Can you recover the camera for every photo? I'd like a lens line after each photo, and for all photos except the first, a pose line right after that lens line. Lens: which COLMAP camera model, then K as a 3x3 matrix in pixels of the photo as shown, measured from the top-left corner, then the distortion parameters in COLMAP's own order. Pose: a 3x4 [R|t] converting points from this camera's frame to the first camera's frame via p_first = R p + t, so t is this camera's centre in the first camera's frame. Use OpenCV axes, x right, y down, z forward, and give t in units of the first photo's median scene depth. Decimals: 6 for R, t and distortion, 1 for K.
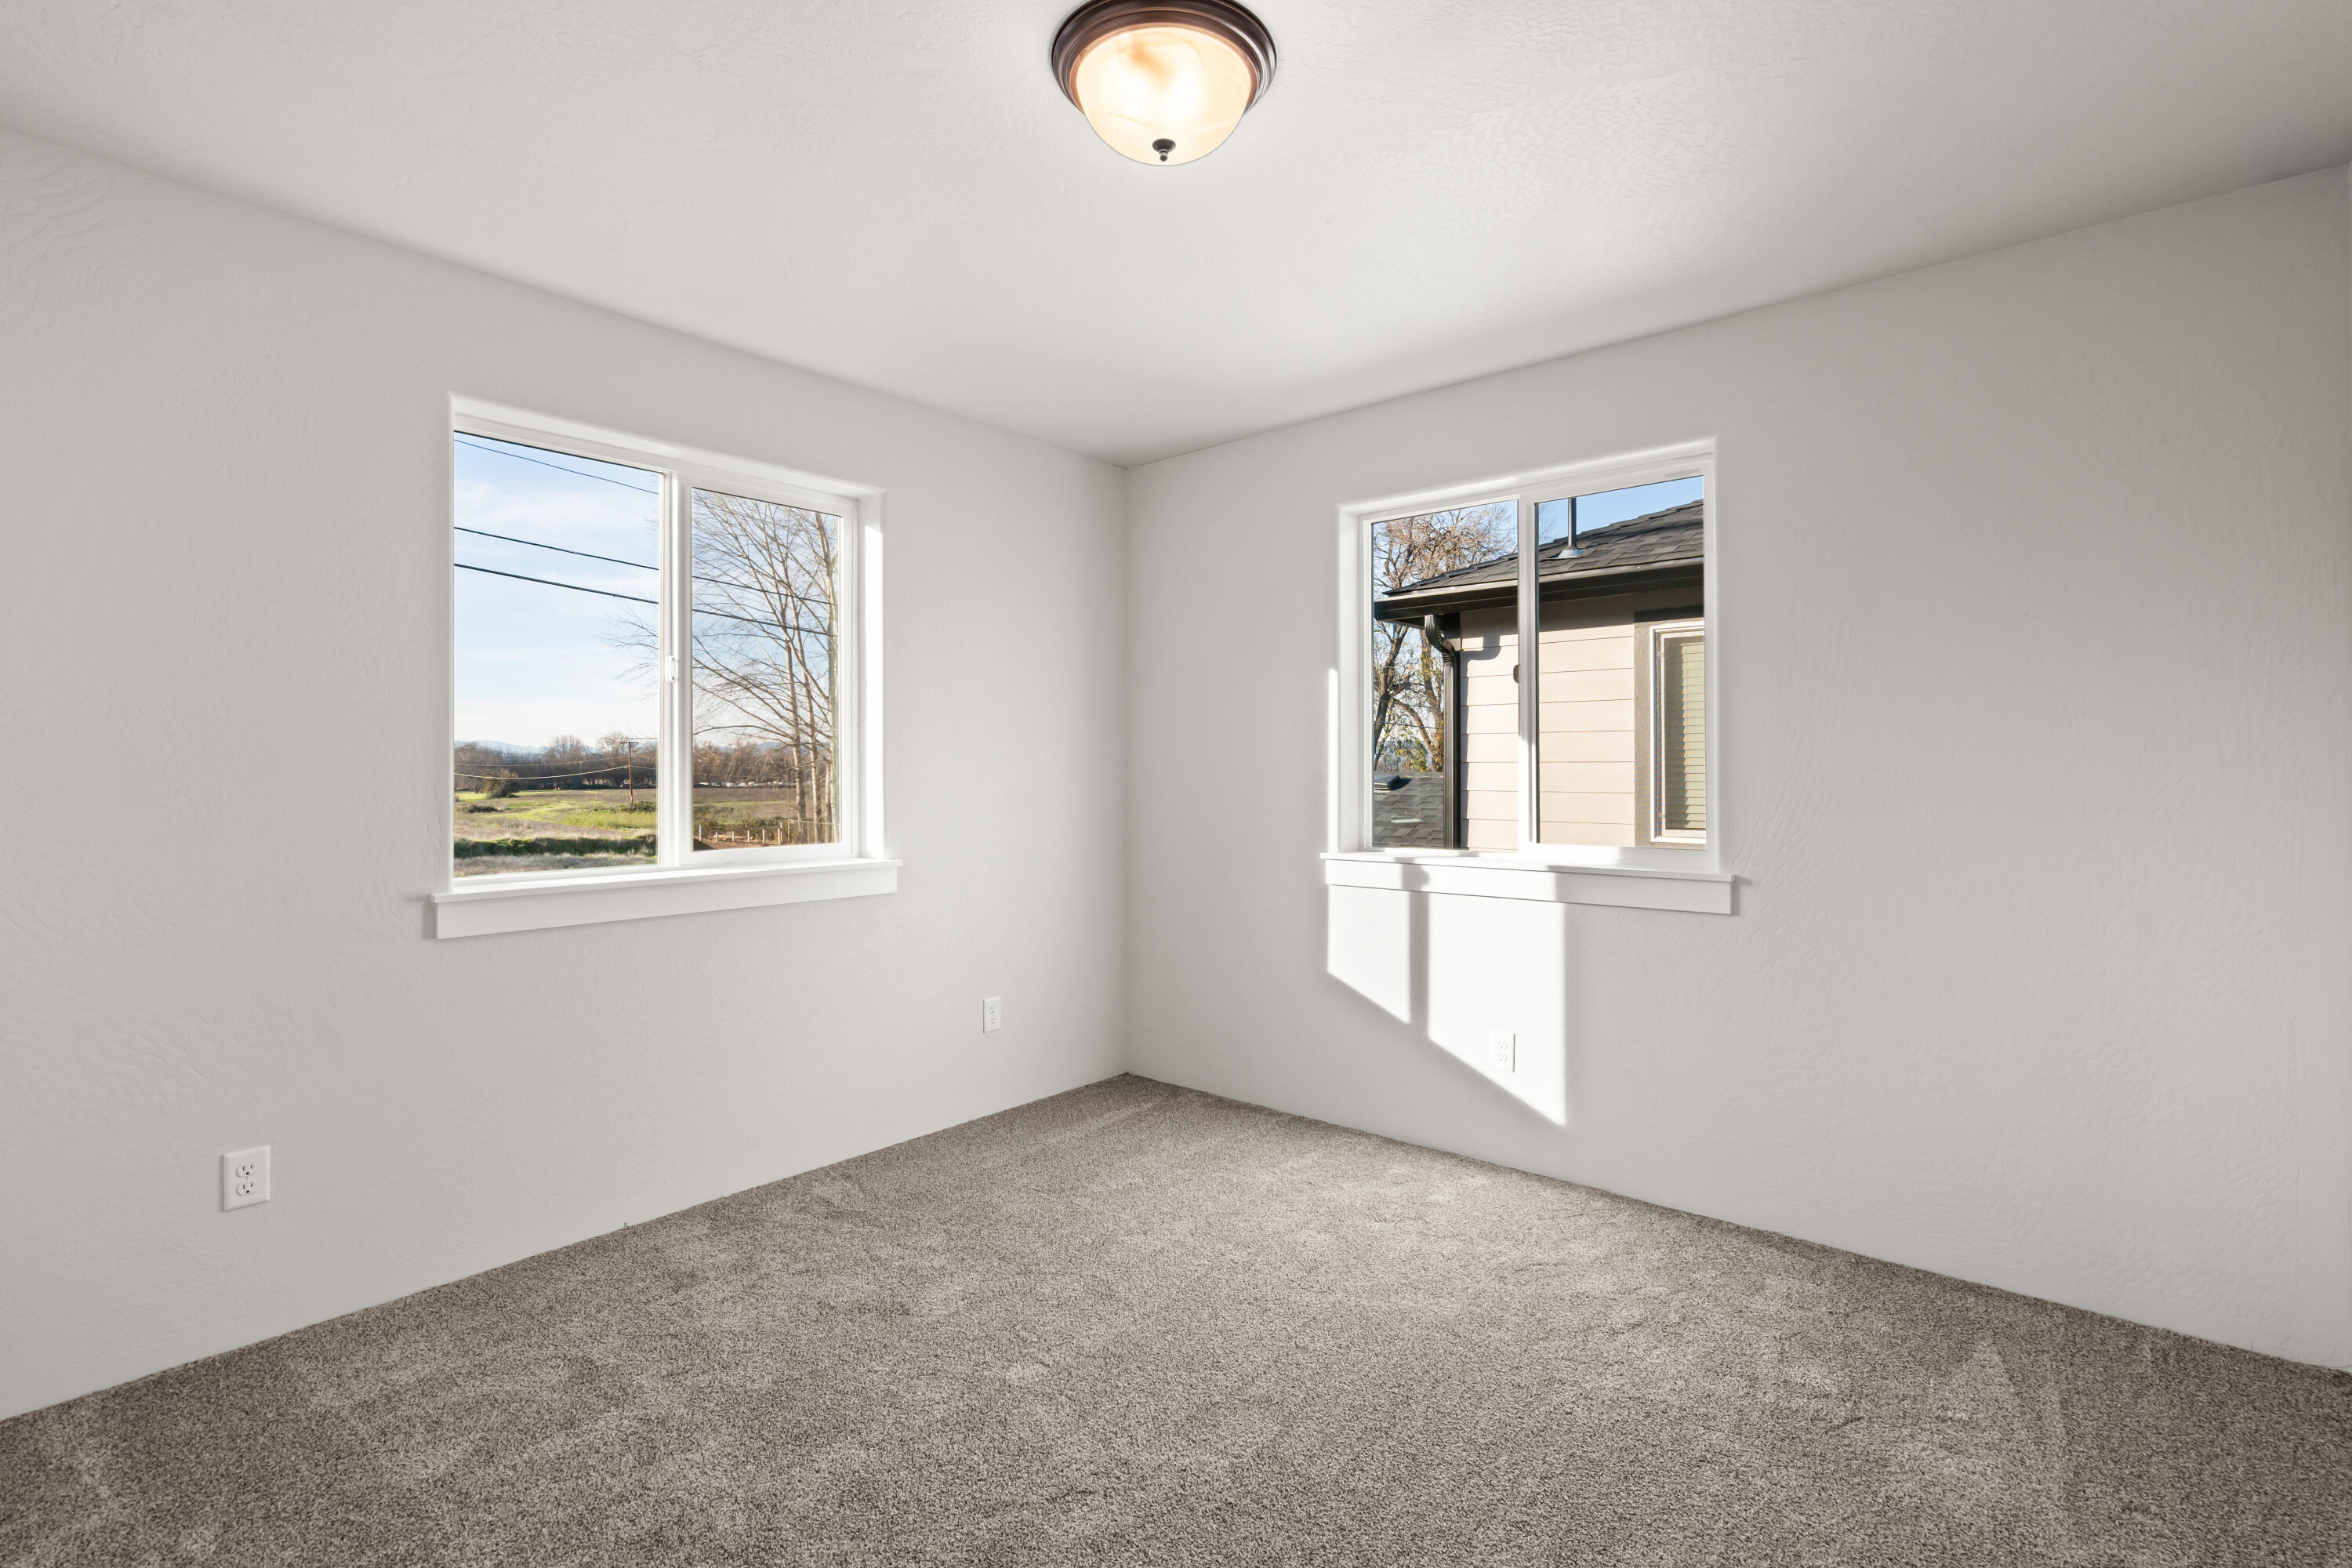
lens RADIAL K [[1096.8, 0, 1177.6], [0, 1096.8, 756.3], [0, 0, 1]] dist [0.000400, 0.000023]
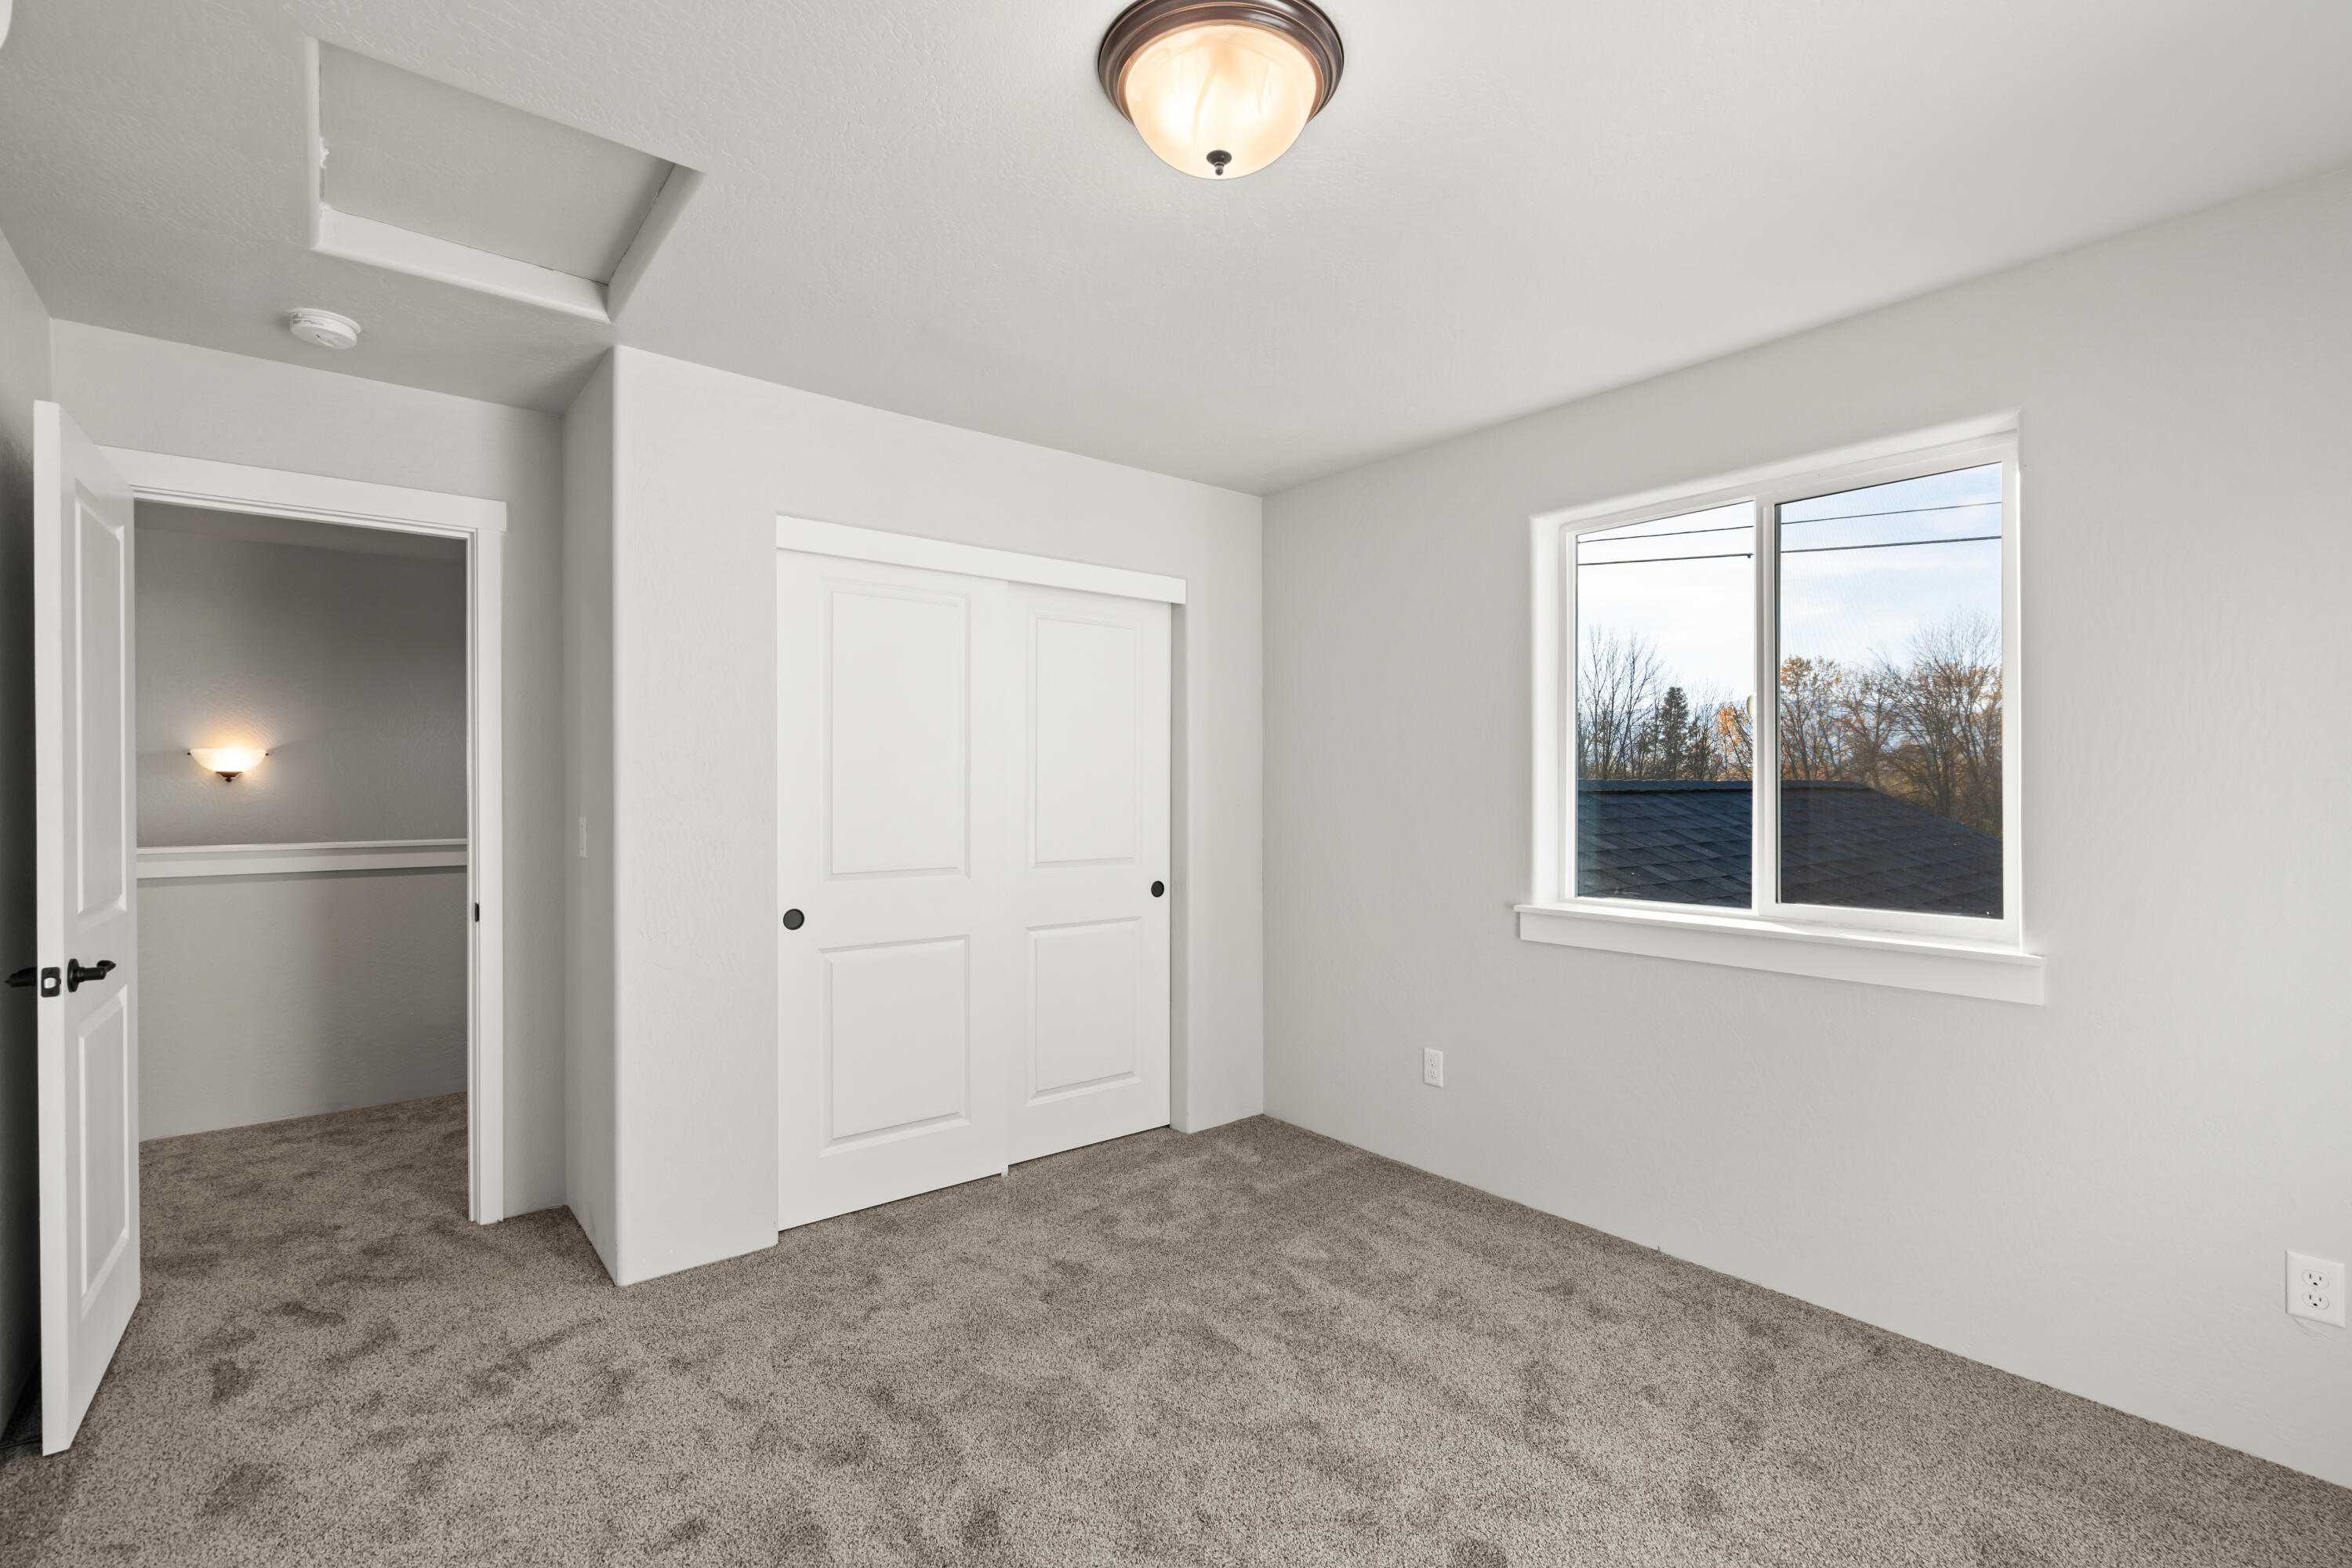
lens RADIAL K [[1055.5, 0, 1176.0], [0, 1055.5, 784.0], [0, 0, 1]] dist [-0.001295, -0.000653]
pose [[-0.171510, 0.004335, -0.985173, 0.604906], [0.012579, 0.999918, 0.002210, -0.024963], [0.985102, -0.012013, -0.171550, 0.776760]]
